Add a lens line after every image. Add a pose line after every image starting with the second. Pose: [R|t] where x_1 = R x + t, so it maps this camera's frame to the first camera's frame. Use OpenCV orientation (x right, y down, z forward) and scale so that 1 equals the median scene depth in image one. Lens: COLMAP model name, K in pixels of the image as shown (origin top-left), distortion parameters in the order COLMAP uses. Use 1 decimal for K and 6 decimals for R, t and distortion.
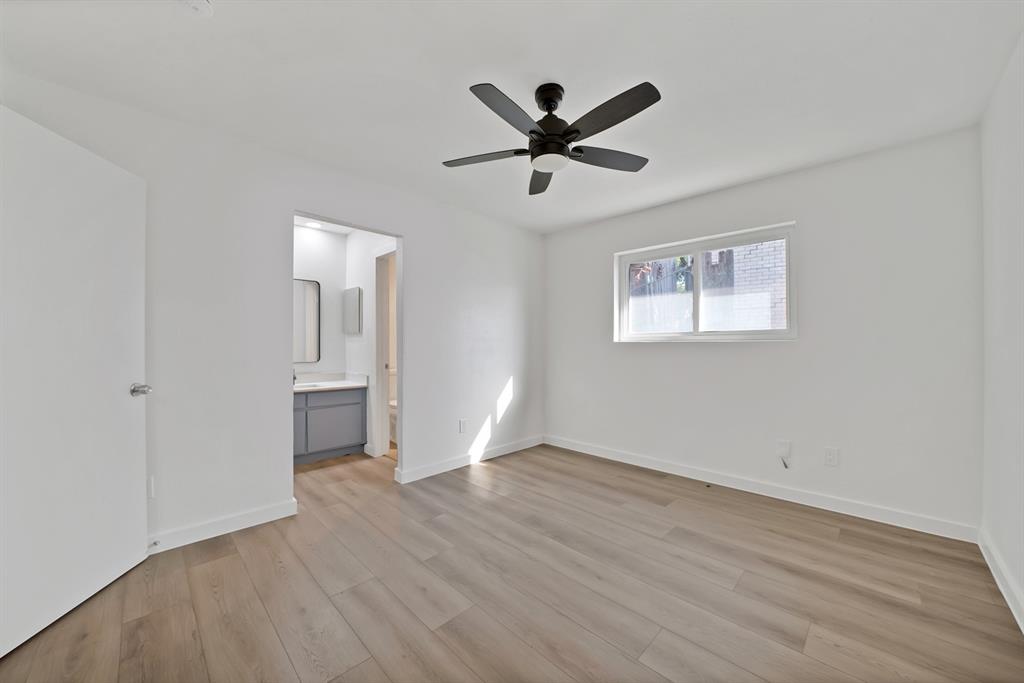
lens RADIAL K [[376.8, 0, 486.8], [0, 376.8, 340.3], [0, 0, 1]] dist [-0.019526, 0.000665]
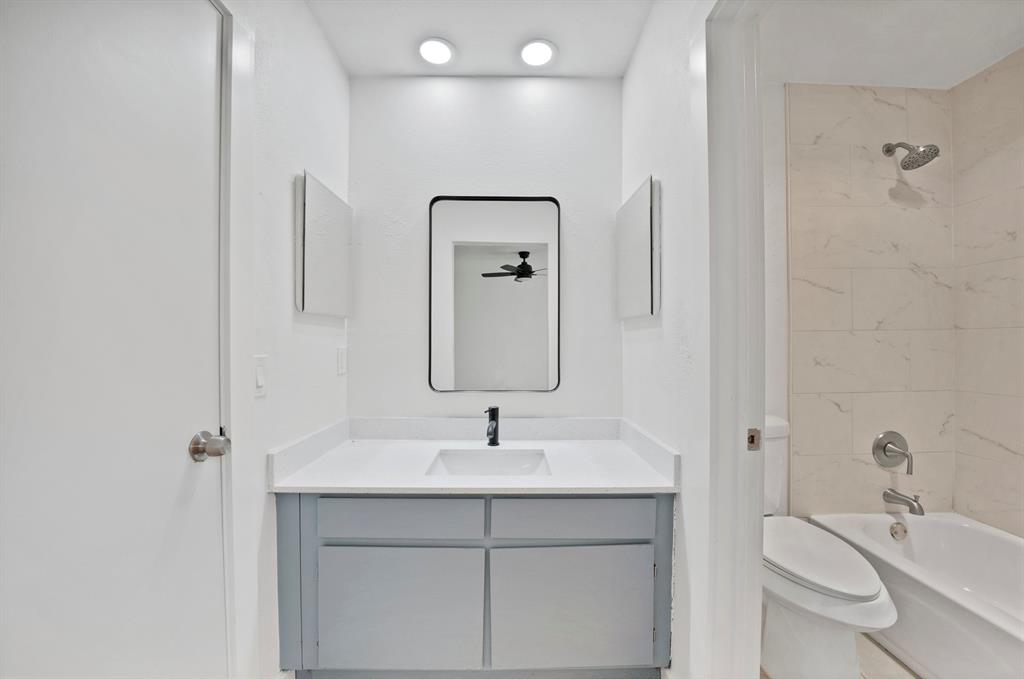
lens RADIAL K [[376.8, 0, 512.0], [0, 376.8, 344.1], [0, 0, 1]] dist [-0.019526, 0.000665]
pose [[0.751084, -0.000846, -0.660207, -0.218051], [0.005000, 0.999978, 0.004407, 0.002825], [0.660188, -0.006611, 0.751071, 0.686337]]
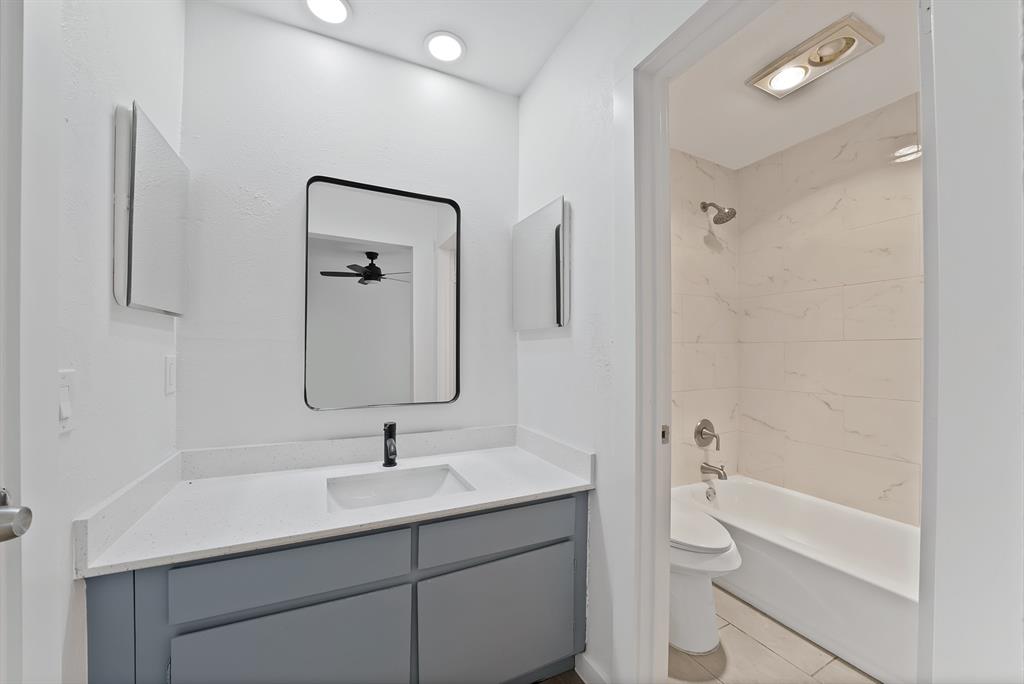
lens RADIAL K [[376.8, 0, 511.4], [0, 376.8, 350.0], [0, 0, 1]] dist [-0.019526, 0.000665]
pose [[0.959301, 0.000697, -0.282384, -0.290393], [-0.000552, 1.000000, 0.000592, 0.001664], [0.282384, -0.000412, 0.959301, 0.661818]]
